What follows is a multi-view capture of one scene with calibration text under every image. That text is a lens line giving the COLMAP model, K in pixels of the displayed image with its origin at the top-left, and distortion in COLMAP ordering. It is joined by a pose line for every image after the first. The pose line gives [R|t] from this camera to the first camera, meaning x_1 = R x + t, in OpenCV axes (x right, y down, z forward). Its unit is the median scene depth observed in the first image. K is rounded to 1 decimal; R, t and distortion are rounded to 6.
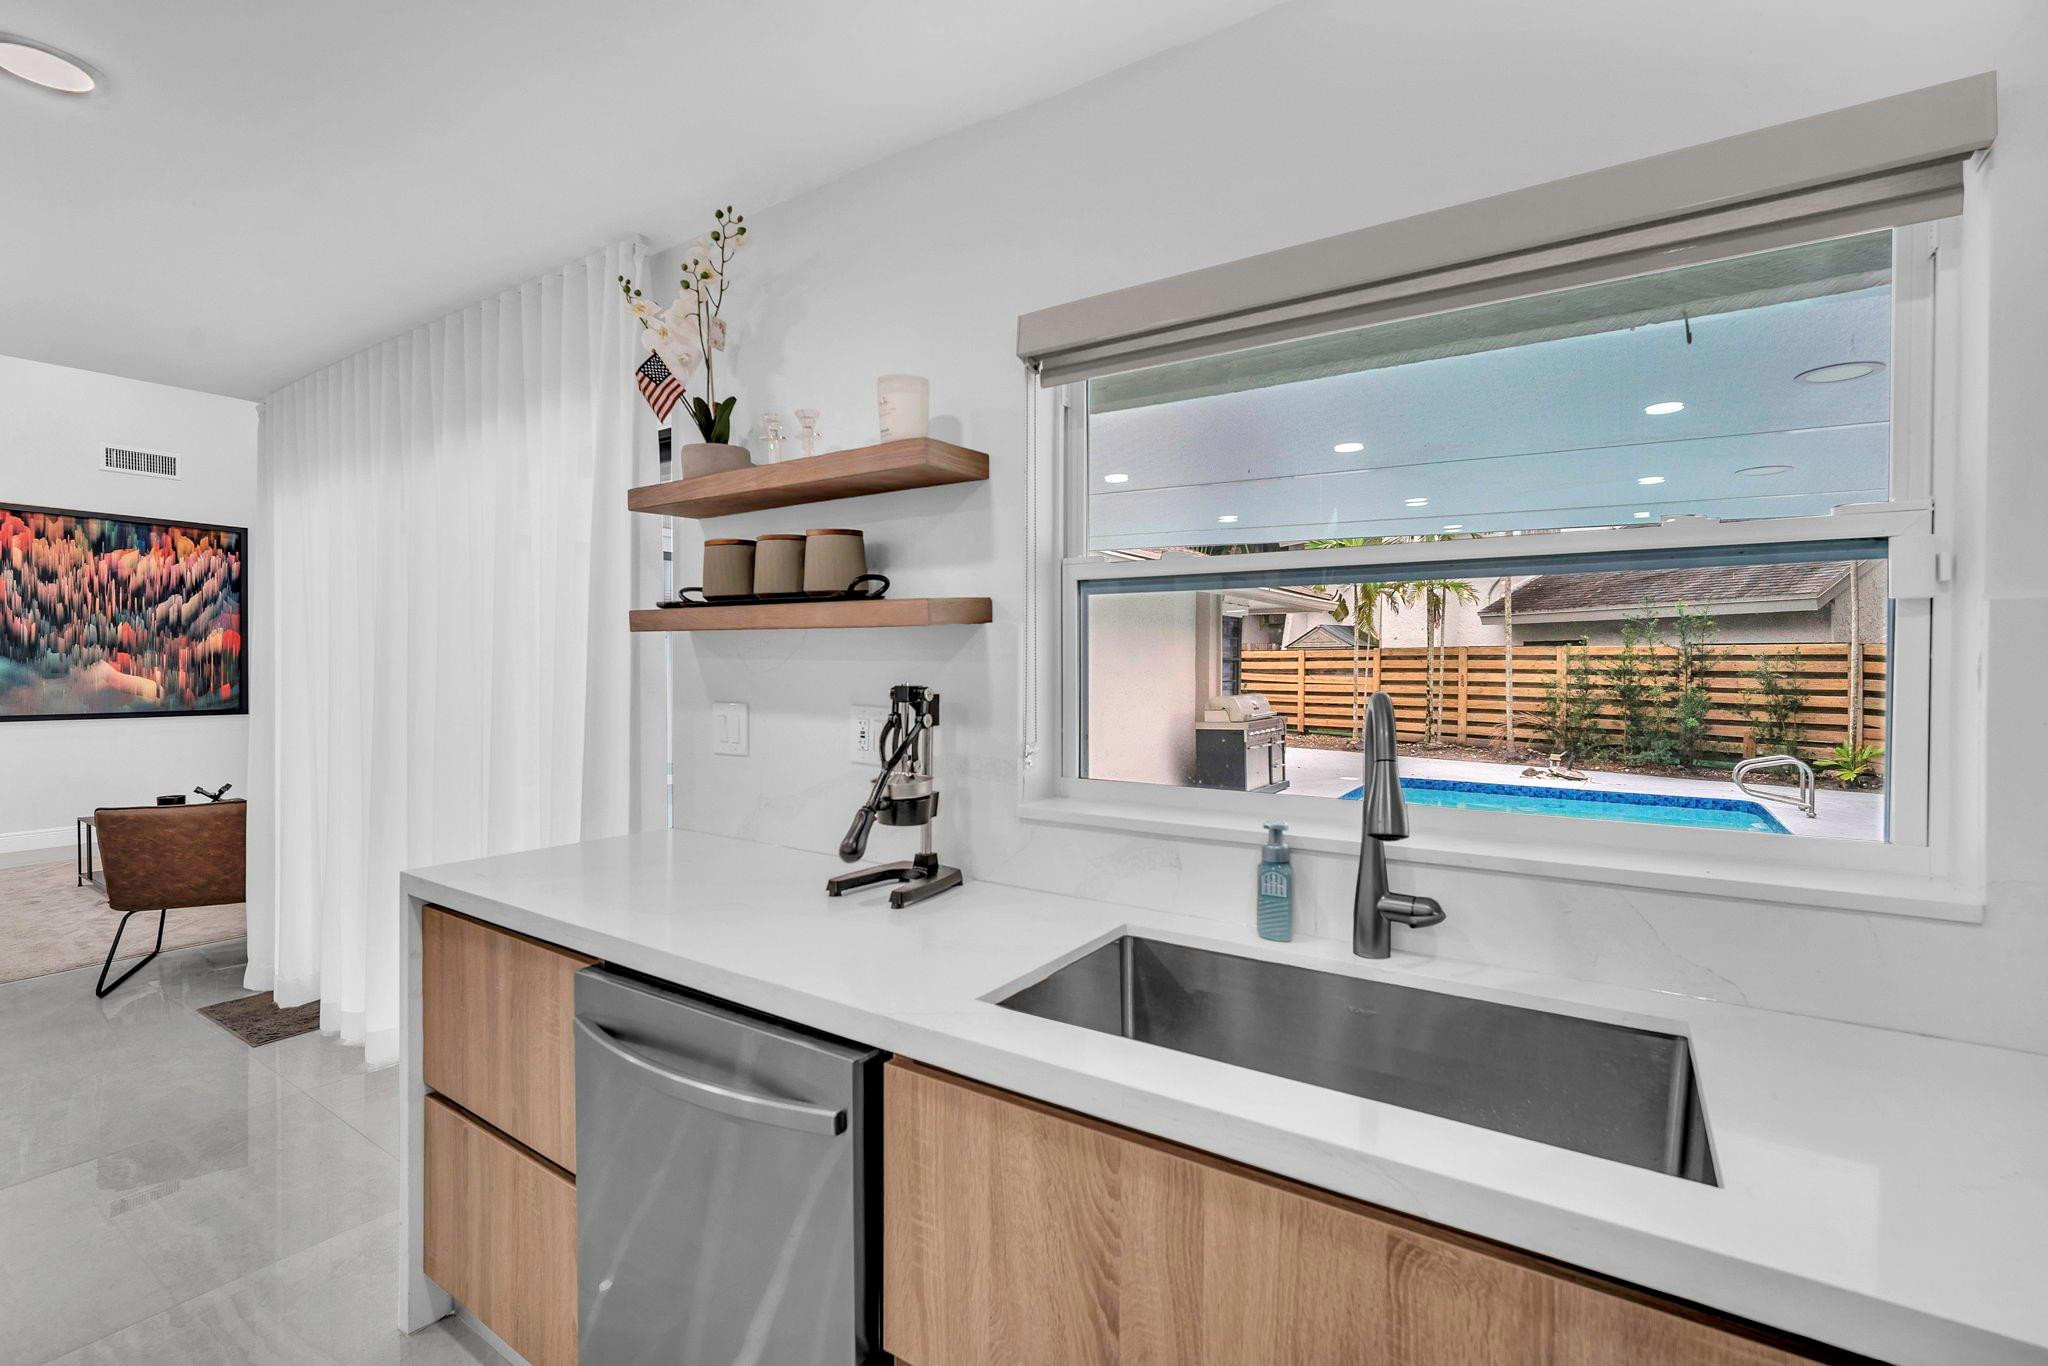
lens RADIAL K [[899.7, 0, 1022.9], [0, 899.7, 683.0], [0, 0, 1]] dist [-0.011994, 0.003060]
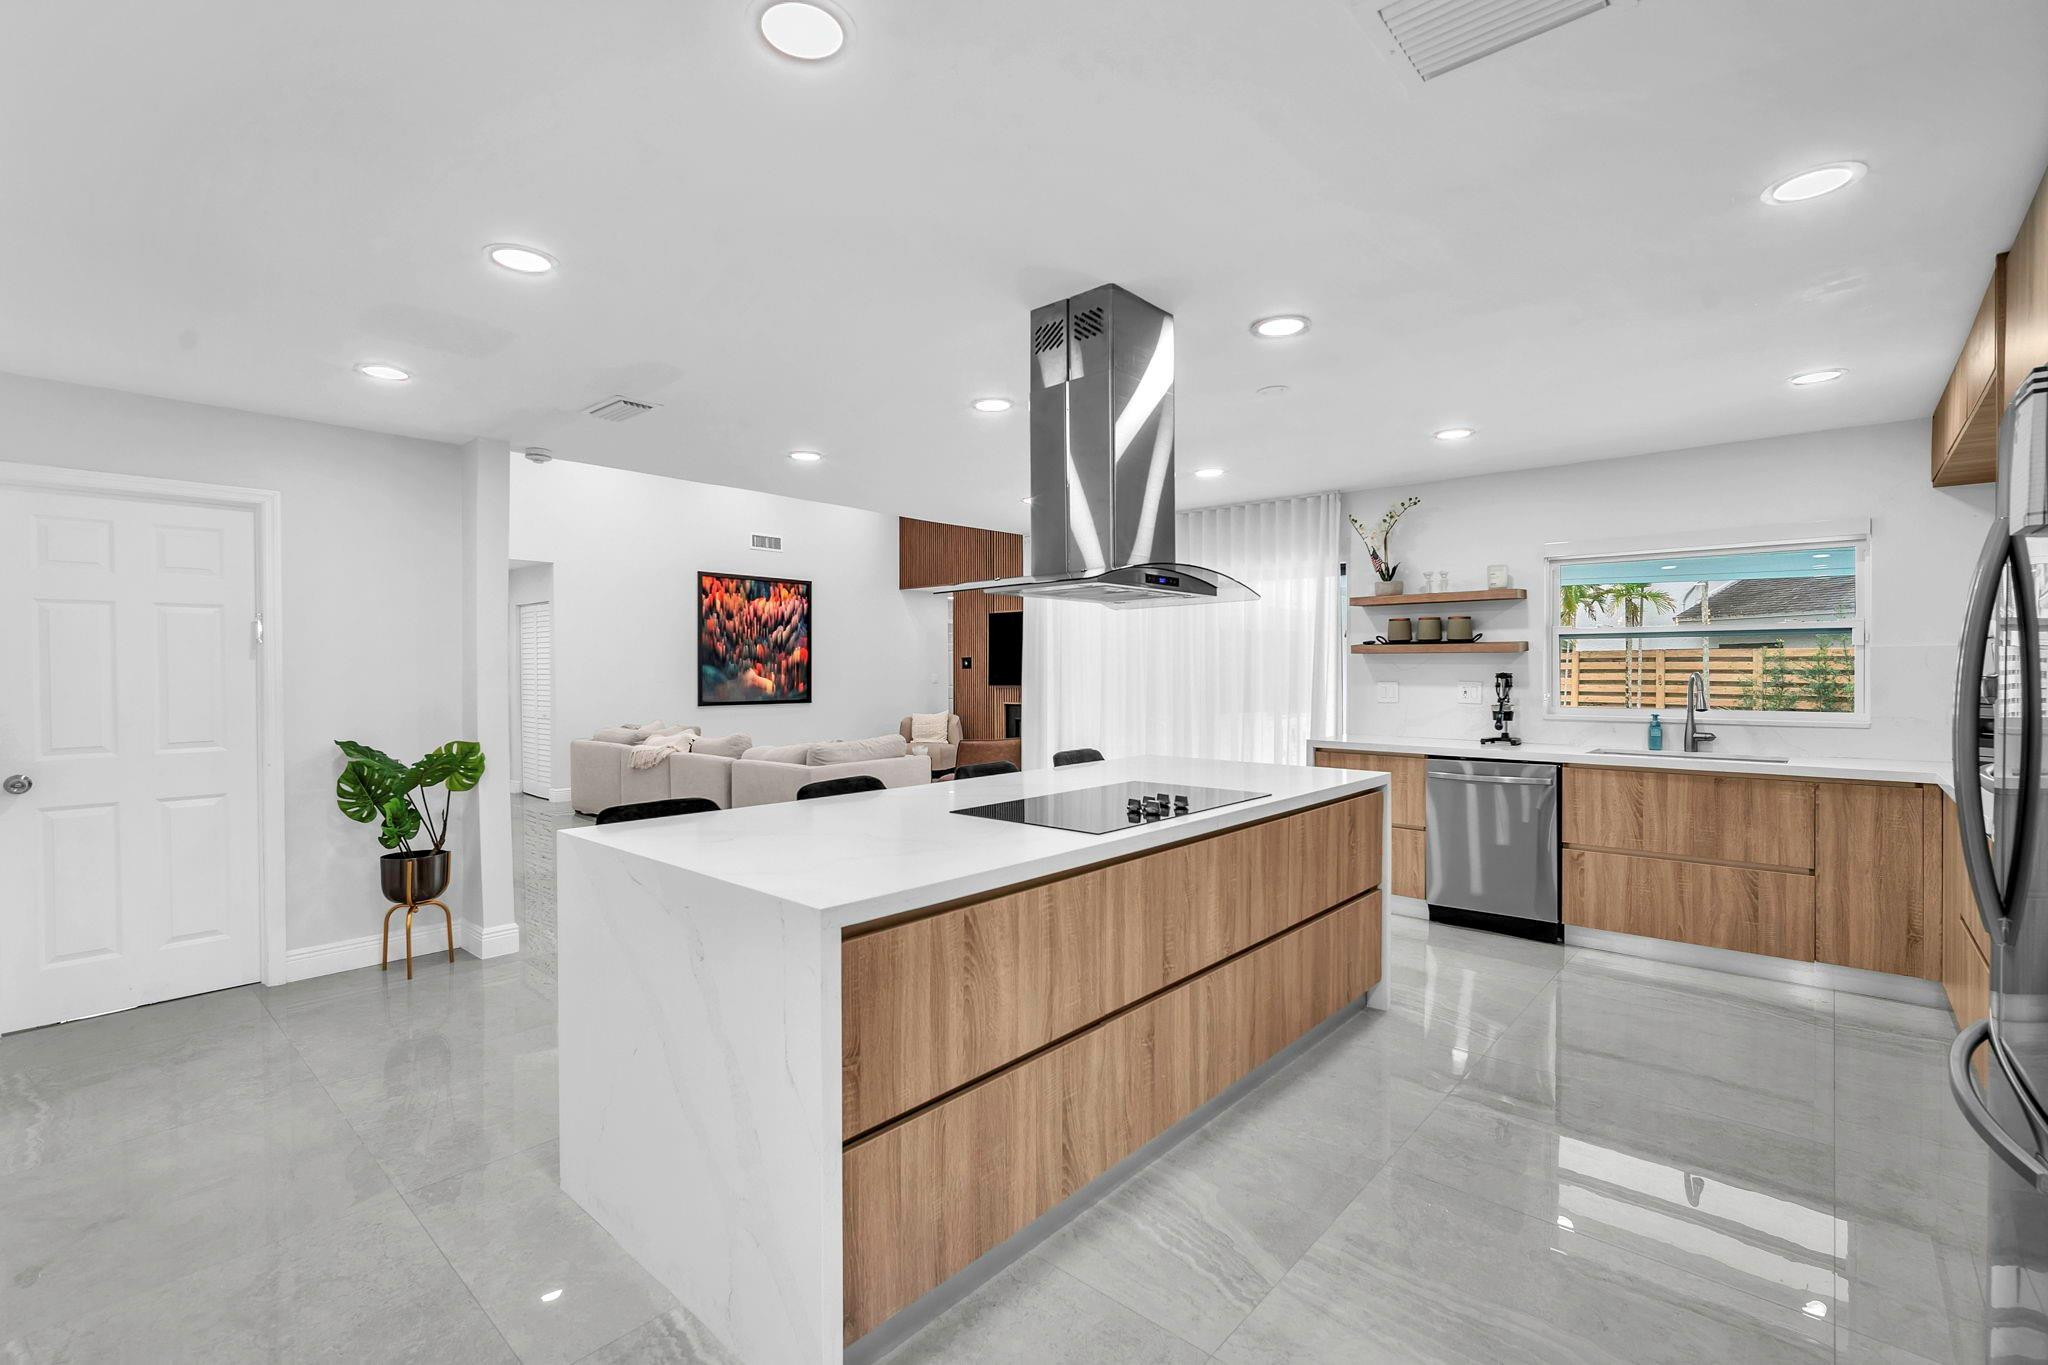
lens RADIAL K [[899.7, 0, 1027.2], [0, 899.7, 682.0], [0, 0, 1]] dist [-0.011994, 0.003060]
pose [[0.989424, -0.003663, -0.145005, -0.281269], [0.002689, 0.999973, -0.006911, 0.011401], [0.145027, 0.006448, 0.989407, -0.474040]]
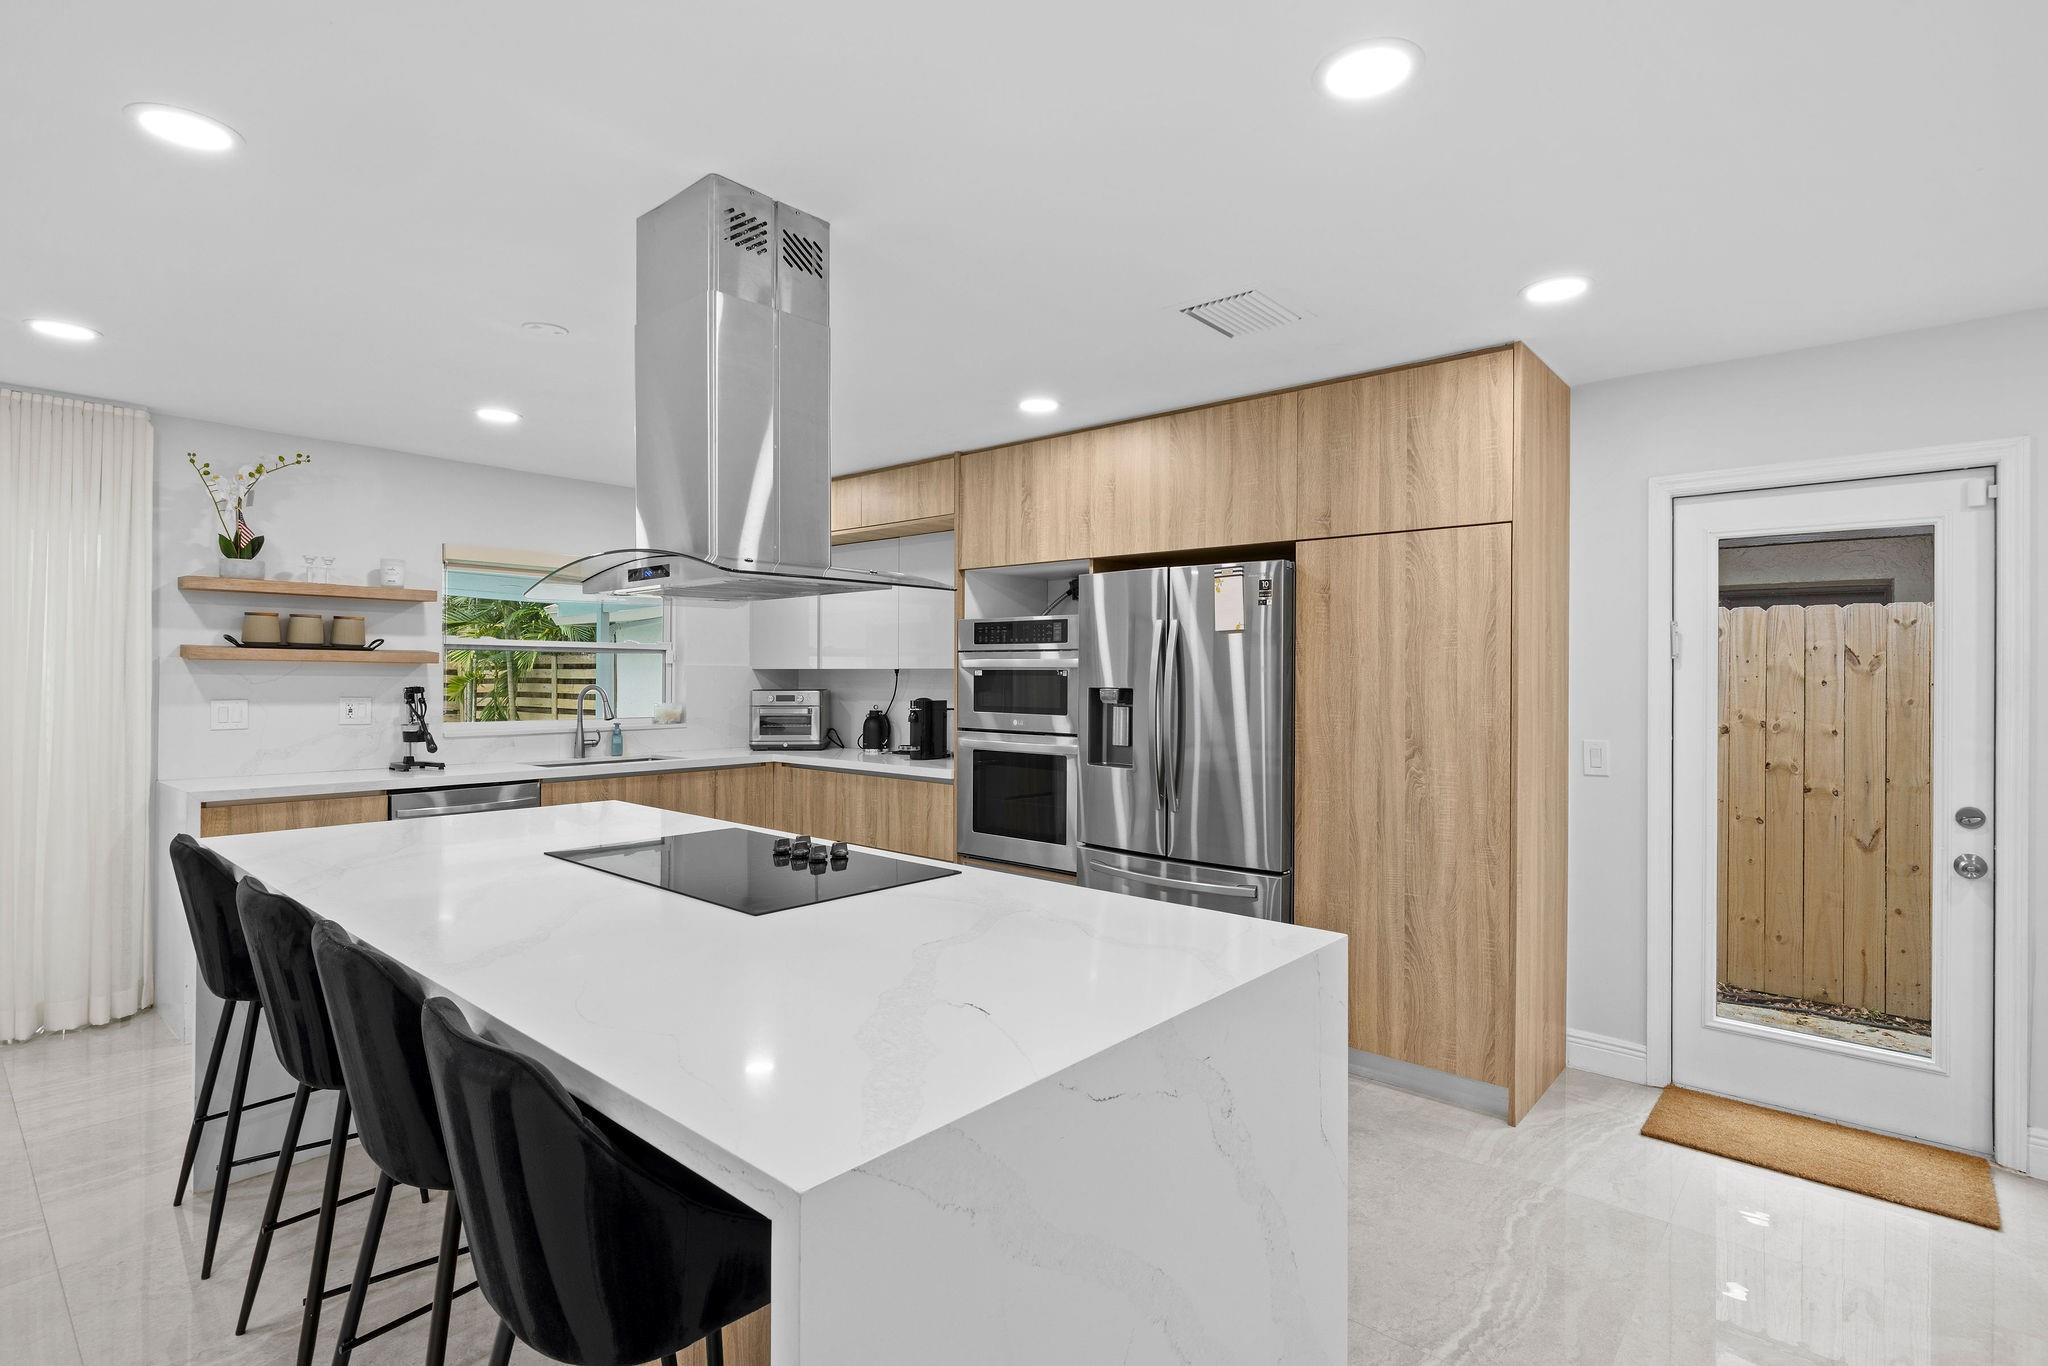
lens RADIAL K [[972.6, 0, 1012.9], [0, 972.6, 685.1], [0, 0, 1]] dist [-0.002665, -0.000125]
pose [[0.140681, -0.016215, 0.989922, -0.585909], [0.014730, 0.999789, 0.014283, -0.003521], [-0.989945, 0.012572, 0.140891, -0.230946]]
